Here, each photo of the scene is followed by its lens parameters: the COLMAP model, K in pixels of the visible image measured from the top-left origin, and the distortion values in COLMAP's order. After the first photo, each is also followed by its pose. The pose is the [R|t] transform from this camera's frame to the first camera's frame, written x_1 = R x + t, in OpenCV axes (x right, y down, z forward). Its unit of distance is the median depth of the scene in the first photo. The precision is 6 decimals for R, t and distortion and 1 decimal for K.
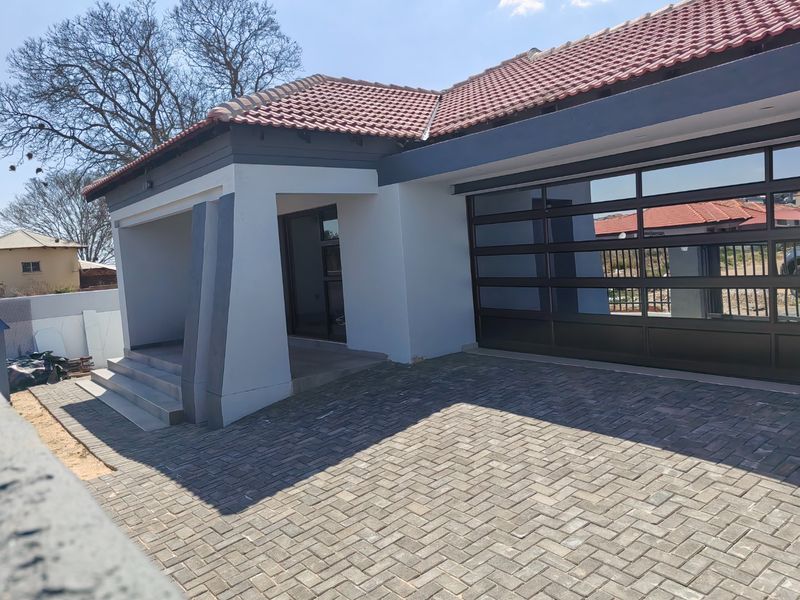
lens RADIAL K [[635.2, 0, 400.0], [0, 635.2, 300.0], [0, 0, 1]] dist [0.044589, -0.048029]
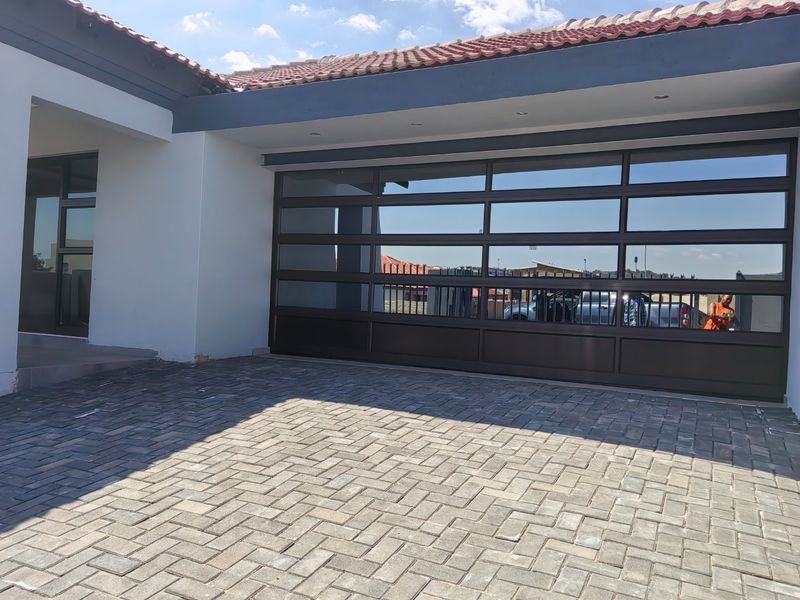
lens RADIAL K [[635.2, 0, 400.0], [0, 635.2, 300.0], [0, 0, 1]] dist [0.044589, -0.048029]
pose [[0.885381, 0.117337, 0.449813, -0.166893], [-0.075784, 0.991108, -0.109369, 0.129073], [-0.458646, 0.062745, 0.886401, 0.278479]]
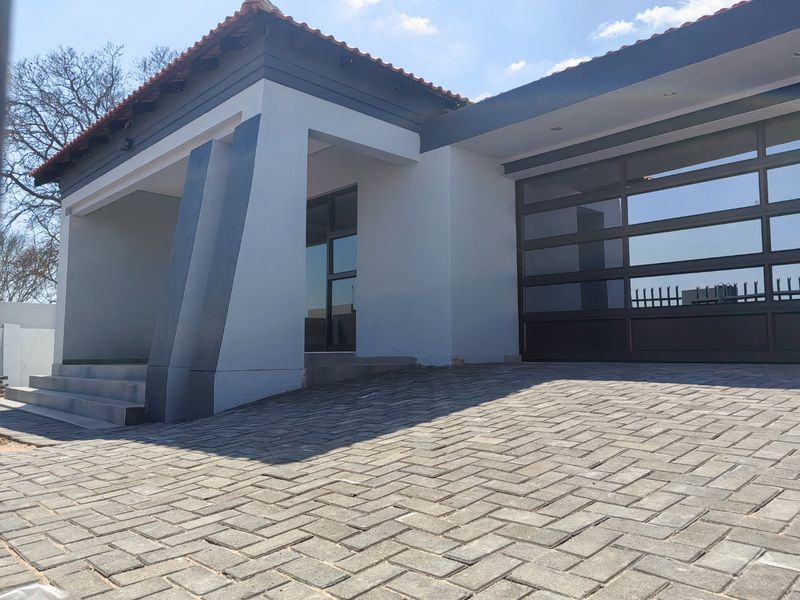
lens RADIAL K [[634.6, 0, 396.5], [0, 634.6, 294.8], [0, 0, 1]] dist [0.047804, -0.044958]
pose [[0.991505, 0.083043, 0.100106, -0.193276], [-0.064252, 0.981903, -0.178152, 0.226974], [-0.113088, 0.170206, 0.978898, 0.309411]]
